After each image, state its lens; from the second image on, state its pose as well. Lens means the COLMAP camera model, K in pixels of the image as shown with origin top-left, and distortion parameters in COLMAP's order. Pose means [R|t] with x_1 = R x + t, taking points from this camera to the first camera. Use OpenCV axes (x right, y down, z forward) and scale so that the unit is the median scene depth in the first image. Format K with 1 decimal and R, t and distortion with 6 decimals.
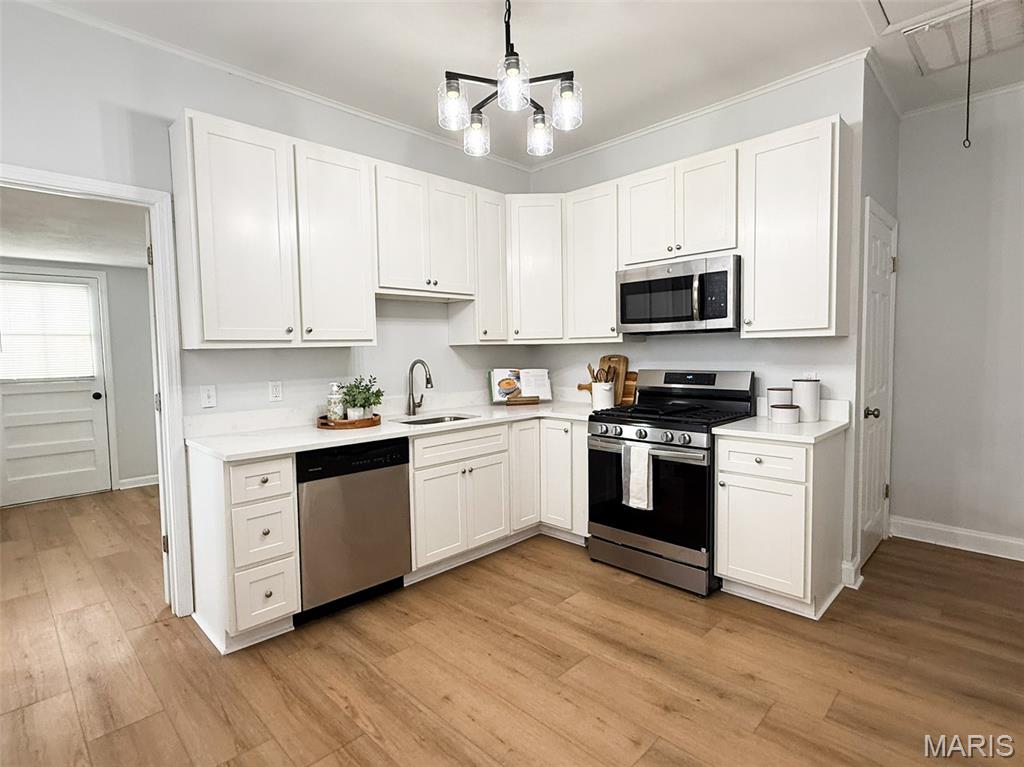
lens RADIAL K [[521.8, 0, 506.8], [0, 521.8, 382.3], [0, 0, 1]] dist [0.001417, 0.000166]
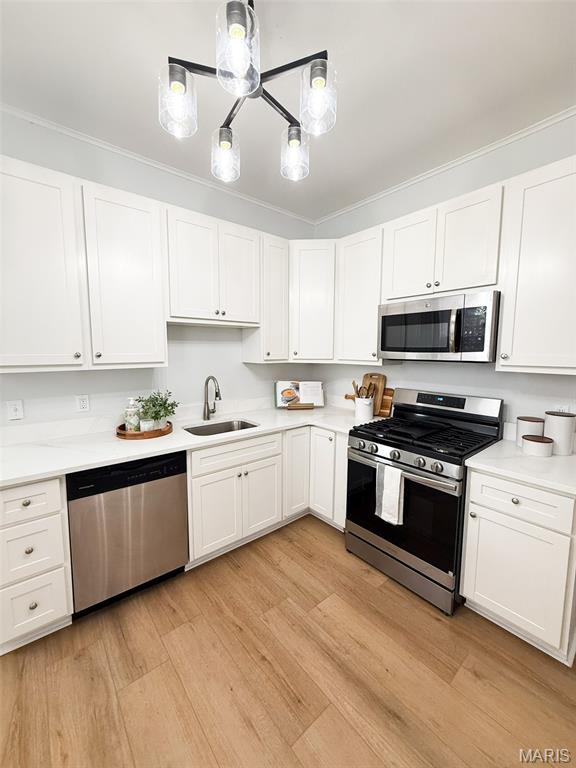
lens RADIAL K [[305.8, 0, 289.6], [0, 305.8, 381.4], [0, 0, 1]] dist [0.000051, 0.000218]
pose [[0.996242, 0.031919, -0.080516, 0.081088], [-0.028284, 0.998546, 0.045888, -0.077220], [0.081864, -0.043439, 0.995696, 0.336326]]
